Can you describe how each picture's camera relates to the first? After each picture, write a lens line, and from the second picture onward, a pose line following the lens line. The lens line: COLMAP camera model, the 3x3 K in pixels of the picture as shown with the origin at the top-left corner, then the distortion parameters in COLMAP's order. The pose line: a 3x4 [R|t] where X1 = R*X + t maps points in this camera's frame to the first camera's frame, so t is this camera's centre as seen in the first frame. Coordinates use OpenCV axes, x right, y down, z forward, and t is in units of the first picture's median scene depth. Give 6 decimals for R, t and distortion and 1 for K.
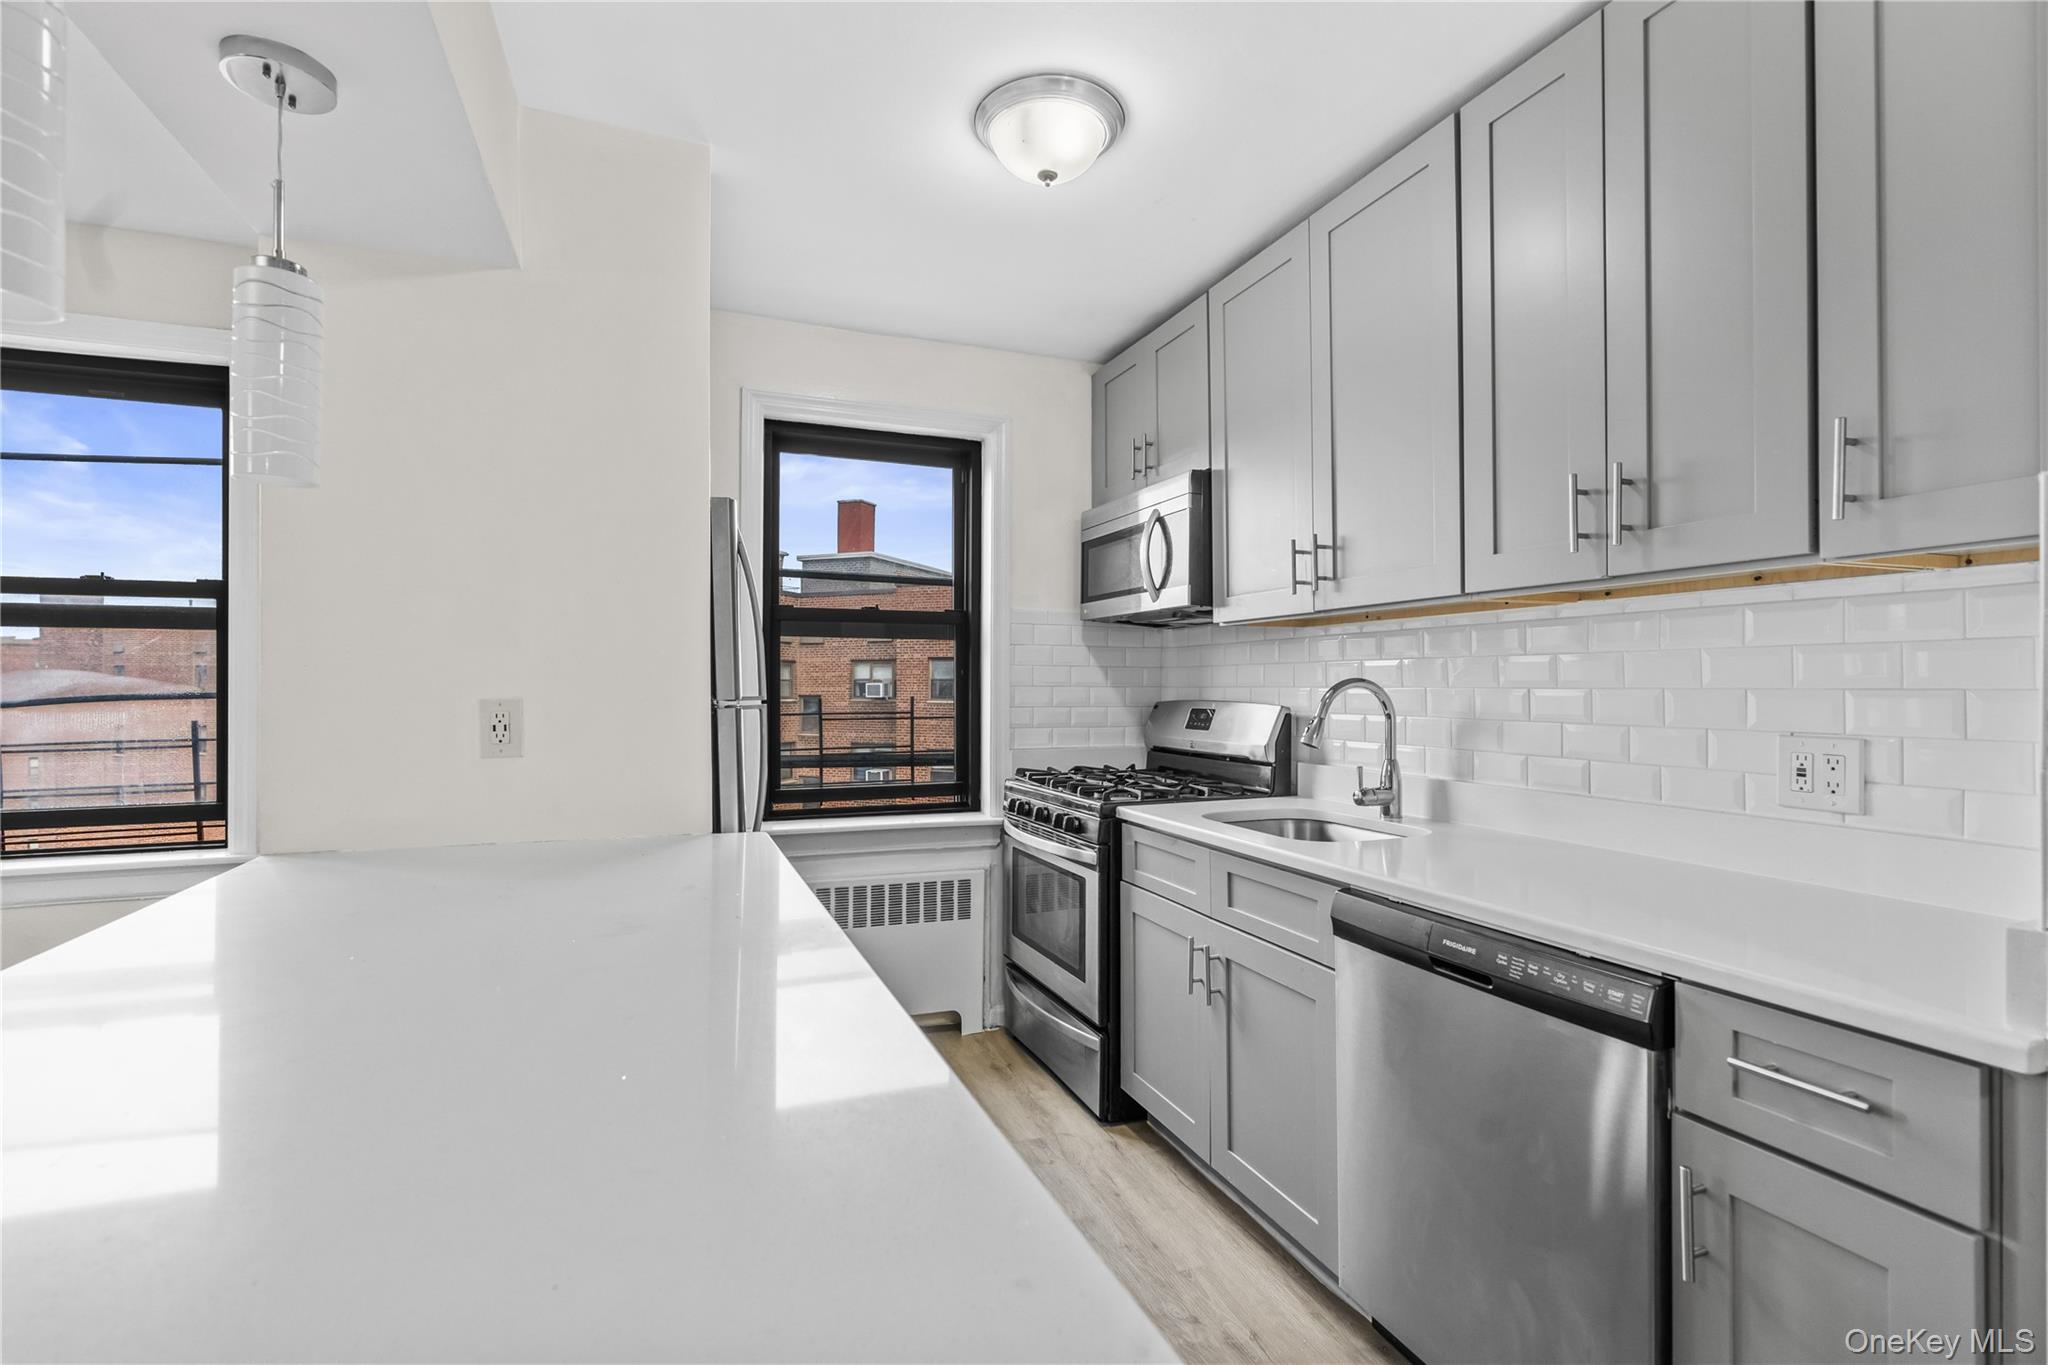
lens RADIAL K [[932.2, 0, 1020.0], [0, 932.2, 678.3], [0, 0, 1]] dist [-0.014386, 0.008149]
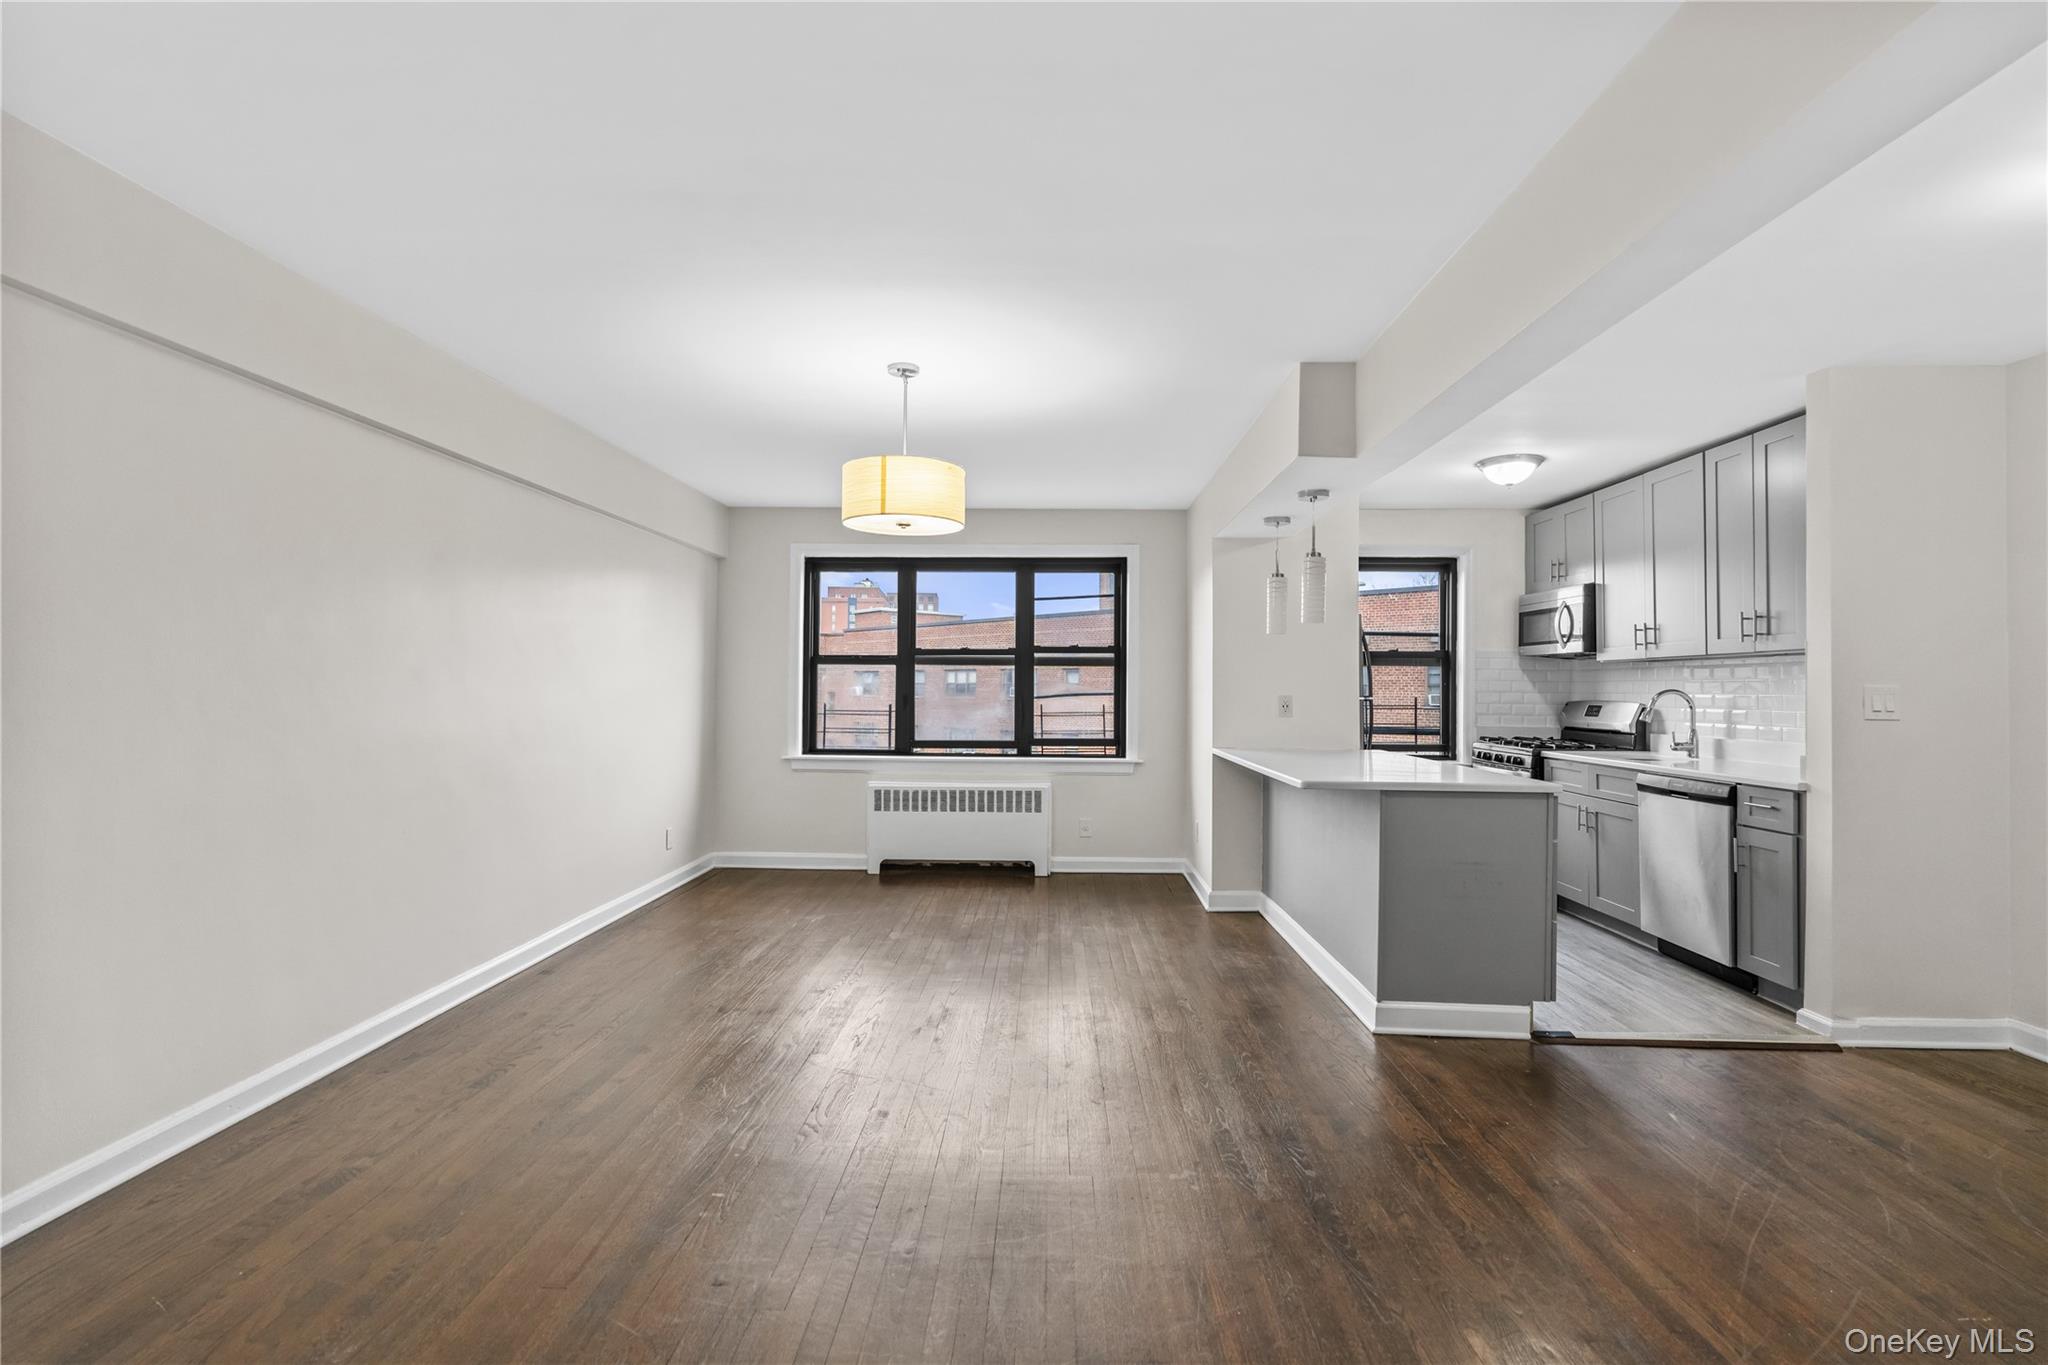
lens RADIAL K [[932.2, 0, 1020.0], [0, 932.2, 678.3], [0, 0, 1]] dist [-0.014386, 0.008149]
pose [[0.917856, 0.000947, -0.396912, -0.135729], [-0.002765, 0.999988, -0.004007, -0.011039], [0.396904, 0.004775, 0.917848, -1.308436]]
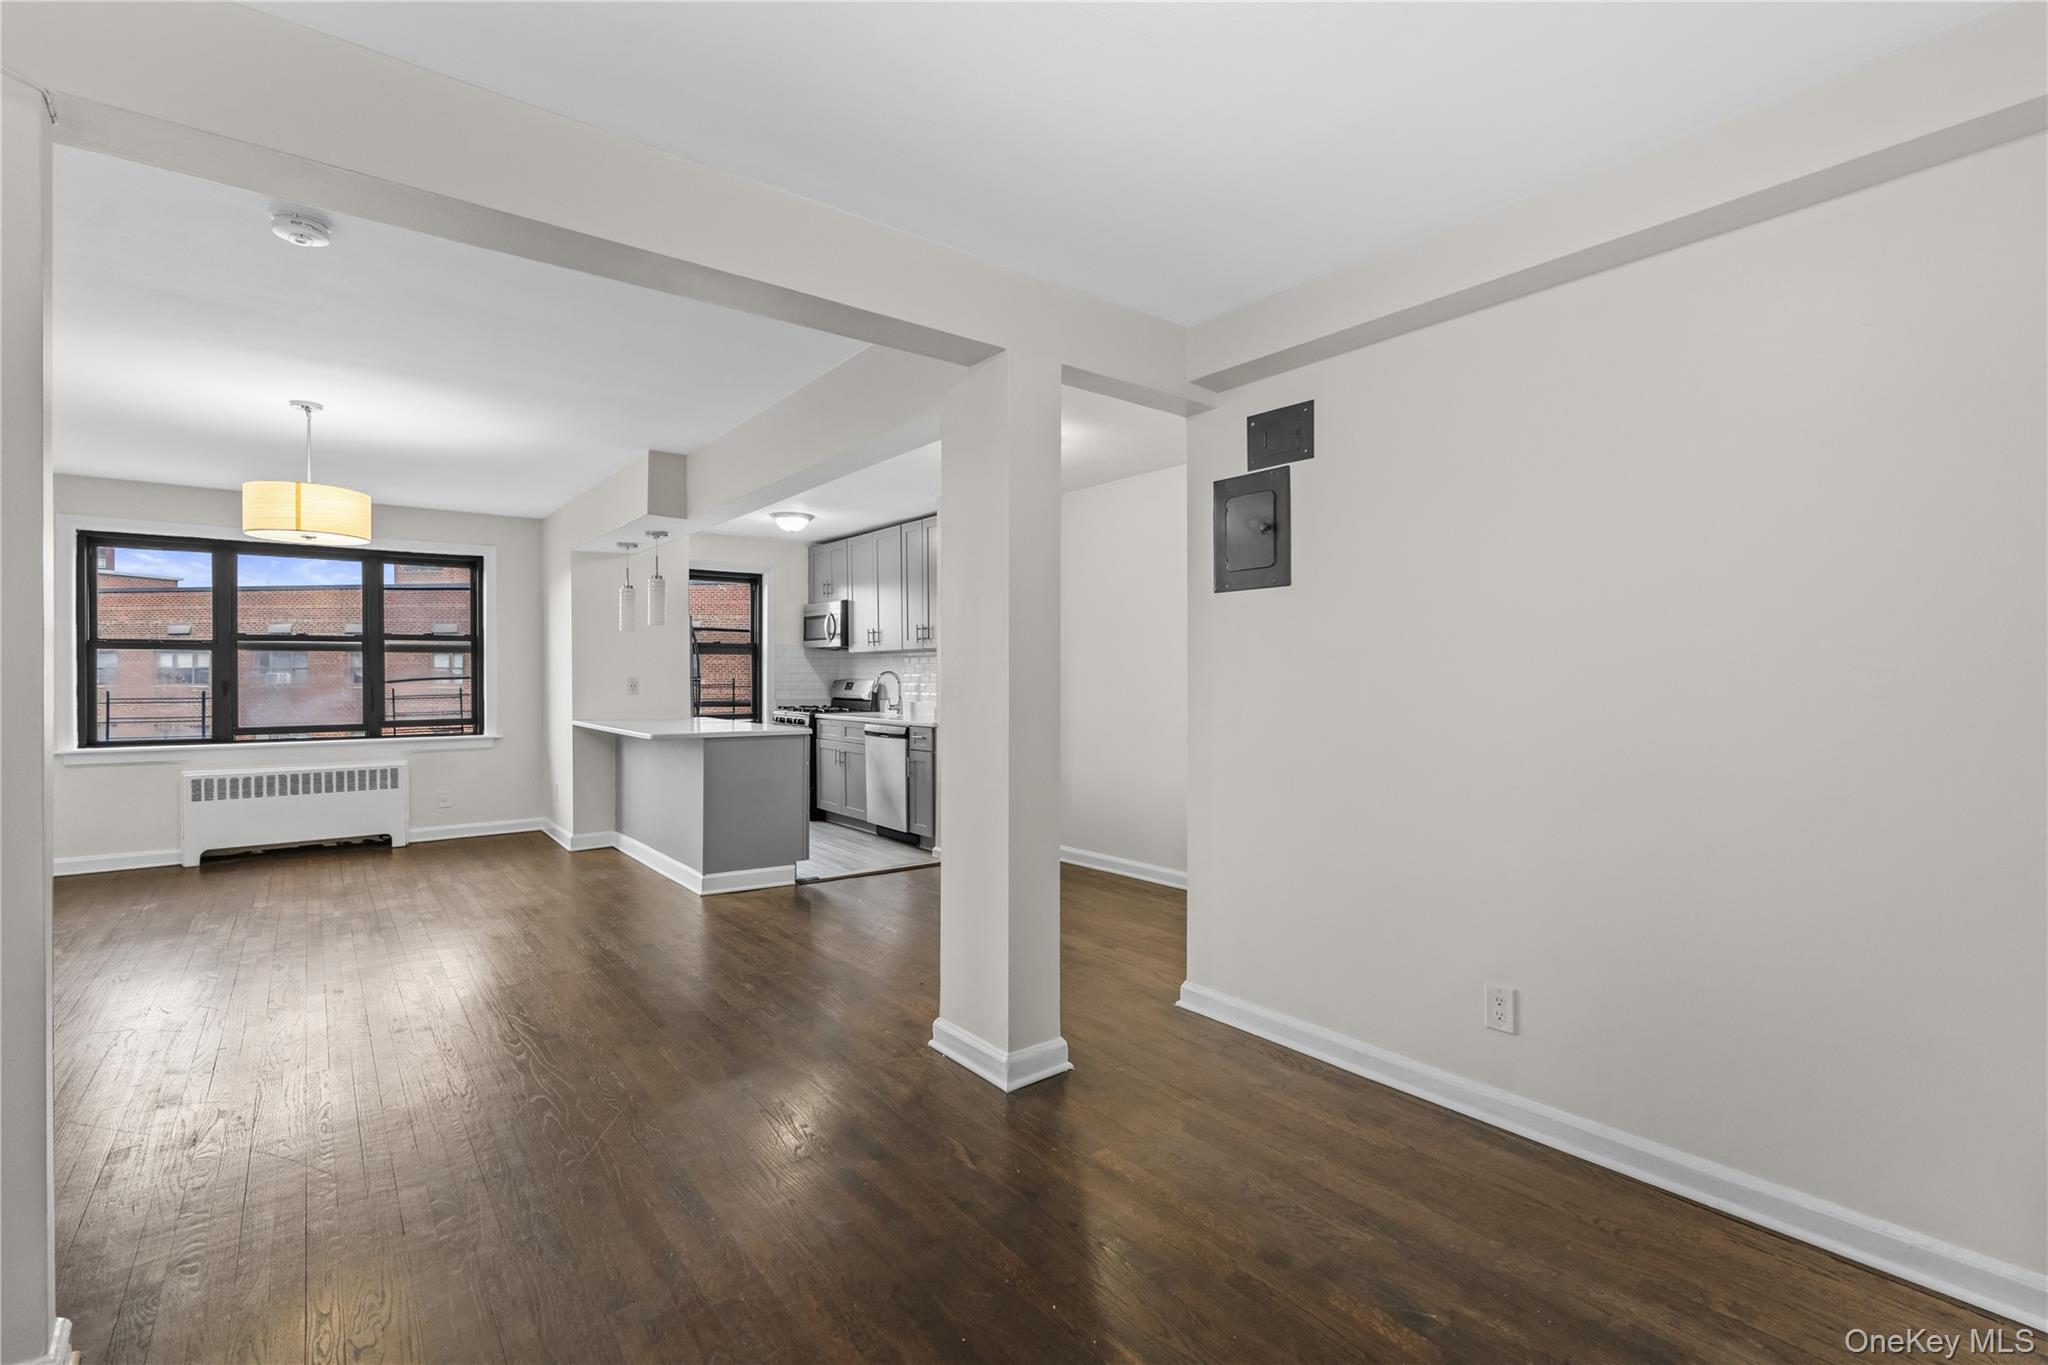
lens RADIAL K [[932.2, 0, 1020.0], [0, 932.2, 678.3], [0, 0, 1]] dist [-0.014386, 0.008149]
pose [[0.960708, -0.003020, 0.277545, -0.091739], [-0.000585, 0.999917, 0.012904, -0.015182], [-0.277561, -0.012559, 0.960626, -2.008903]]
